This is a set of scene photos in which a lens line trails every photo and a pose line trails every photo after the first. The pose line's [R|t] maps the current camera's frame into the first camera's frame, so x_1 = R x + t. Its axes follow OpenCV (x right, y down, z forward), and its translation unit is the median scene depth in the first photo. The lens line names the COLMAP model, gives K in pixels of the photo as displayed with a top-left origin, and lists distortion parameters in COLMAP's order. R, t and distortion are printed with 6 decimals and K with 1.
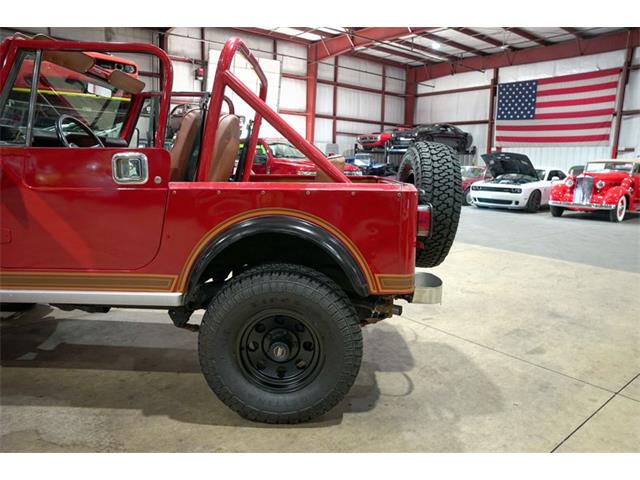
lens RADIAL K [[438.2, 0, 321.1], [0, 438.2, 239.5], [0, 0, 1]] dist [-0.140414, 0.109390]
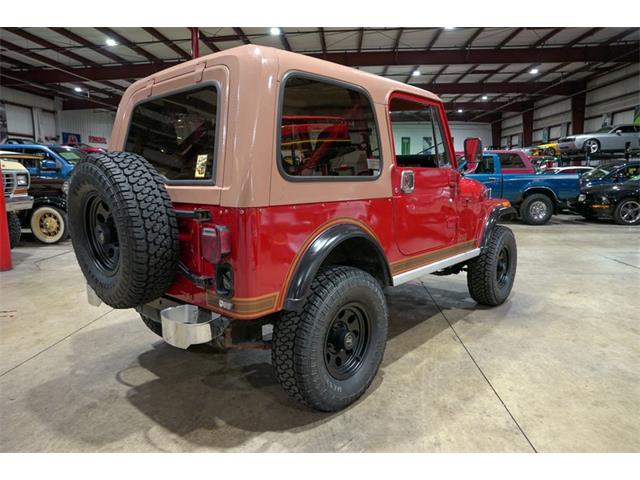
lens RADIAL K [[438.2, 0, 321.8], [0, 438.2, 239.3], [0, 0, 1]] dist [-0.140414, 0.109390]
pose [[-0.658700, 0.095170, -0.746363, 0.086539], [-0.132586, 0.961764, 0.239649, -0.044884], [0.740632, 0.256814, -0.620895, 0.264646]]
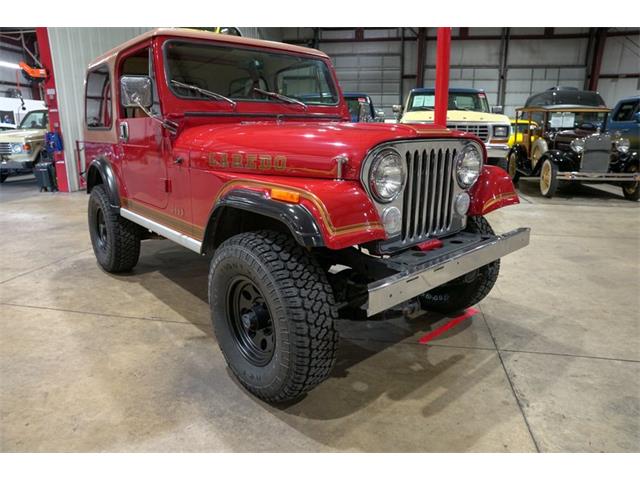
lens RADIAL K [[438.2, 0, 321.6], [0, 438.2, 239.7], [0, 0, 1]] dist [-0.140414, 0.109390]
pose [[-0.659417, -0.208075, 0.722409, -0.229470], [0.107036, 0.925159, 0.364176, -0.045339], [-0.744119, 0.317467, -0.587794, 0.242133]]
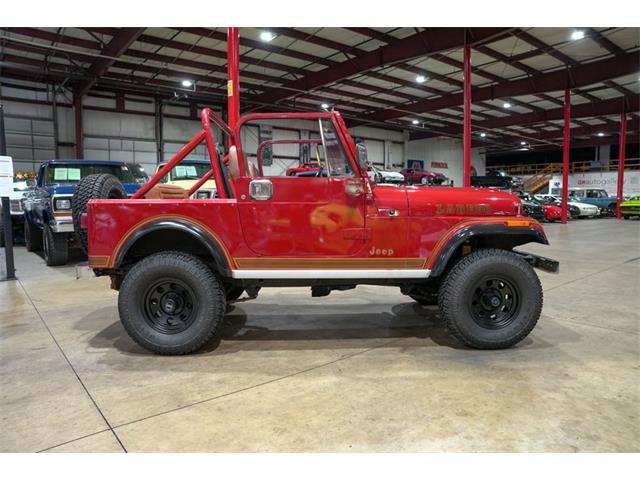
lens RADIAL K [[438.2, 0, 321.5], [0, 438.2, 241.3], [0, 0, 1]] dist [-0.140414, 0.109390]
pose [[-0.999329, -0.013852, -0.033896, -0.066093], [-0.022108, 0.966172, 0.256950, -0.057316], [0.029190, 0.257527, -0.965830, 0.360548]]
